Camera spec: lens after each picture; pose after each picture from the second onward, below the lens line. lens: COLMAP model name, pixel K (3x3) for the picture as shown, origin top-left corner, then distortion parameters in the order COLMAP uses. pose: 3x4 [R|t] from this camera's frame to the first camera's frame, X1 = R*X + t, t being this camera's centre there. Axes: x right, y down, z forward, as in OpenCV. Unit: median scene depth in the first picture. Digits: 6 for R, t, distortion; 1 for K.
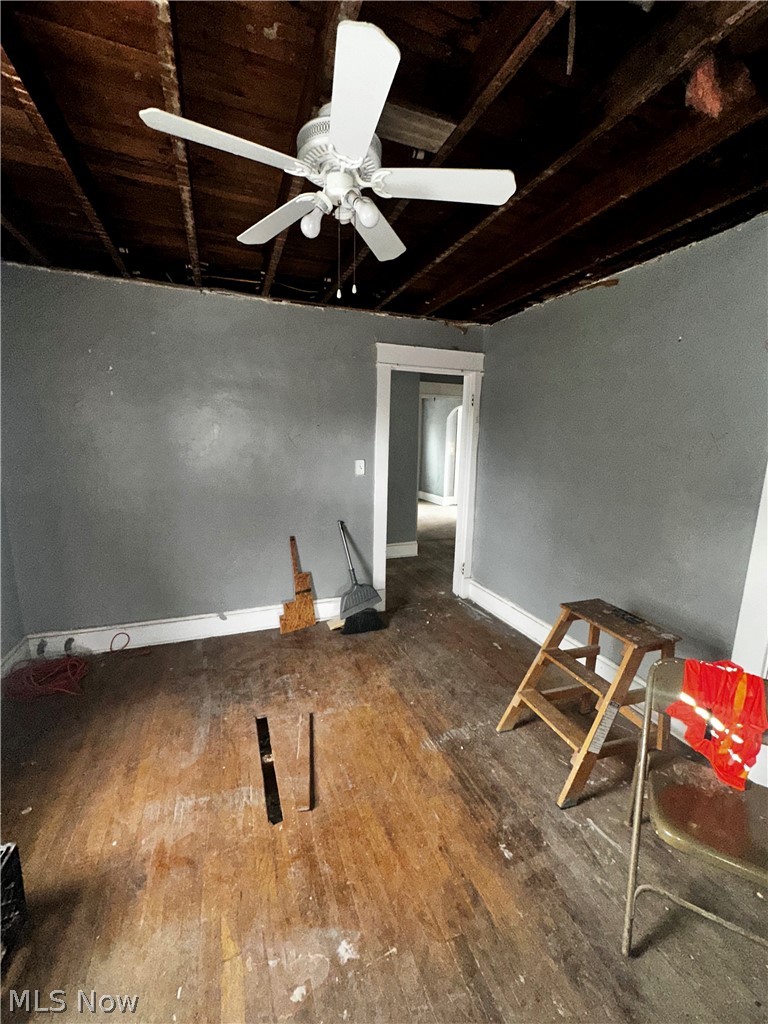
lens RADIAL K [[409.3, 0, 383.2], [0, 409.3, 509.2], [0, 0, 1]] dist [-0.000163, 0.000316]
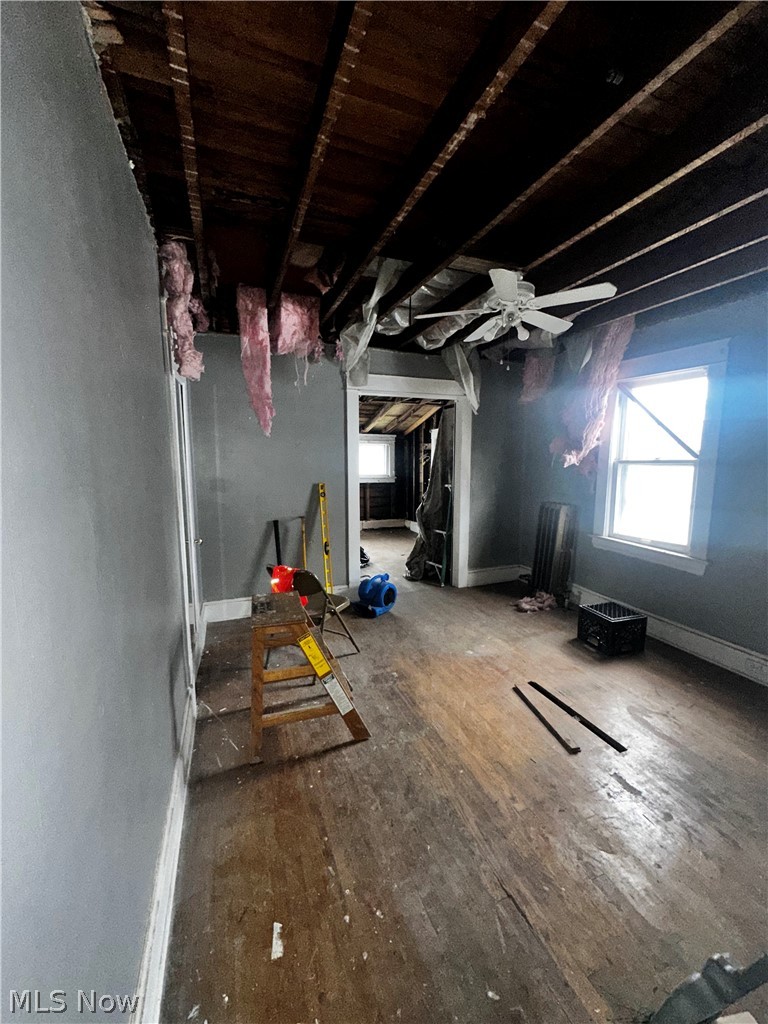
lens RADIAL K [[409.3, 0, 383.7], [0, 409.3, 510.6], [0, 0, 1]] dist [-0.000163, 0.000316]
pose [[-0.999732, -0.023070, 0.001695, 0.299981], [-0.021542, 0.955200, 0.295175, -0.325093], [-0.008428, 0.295060, -0.955442, 2.079189]]
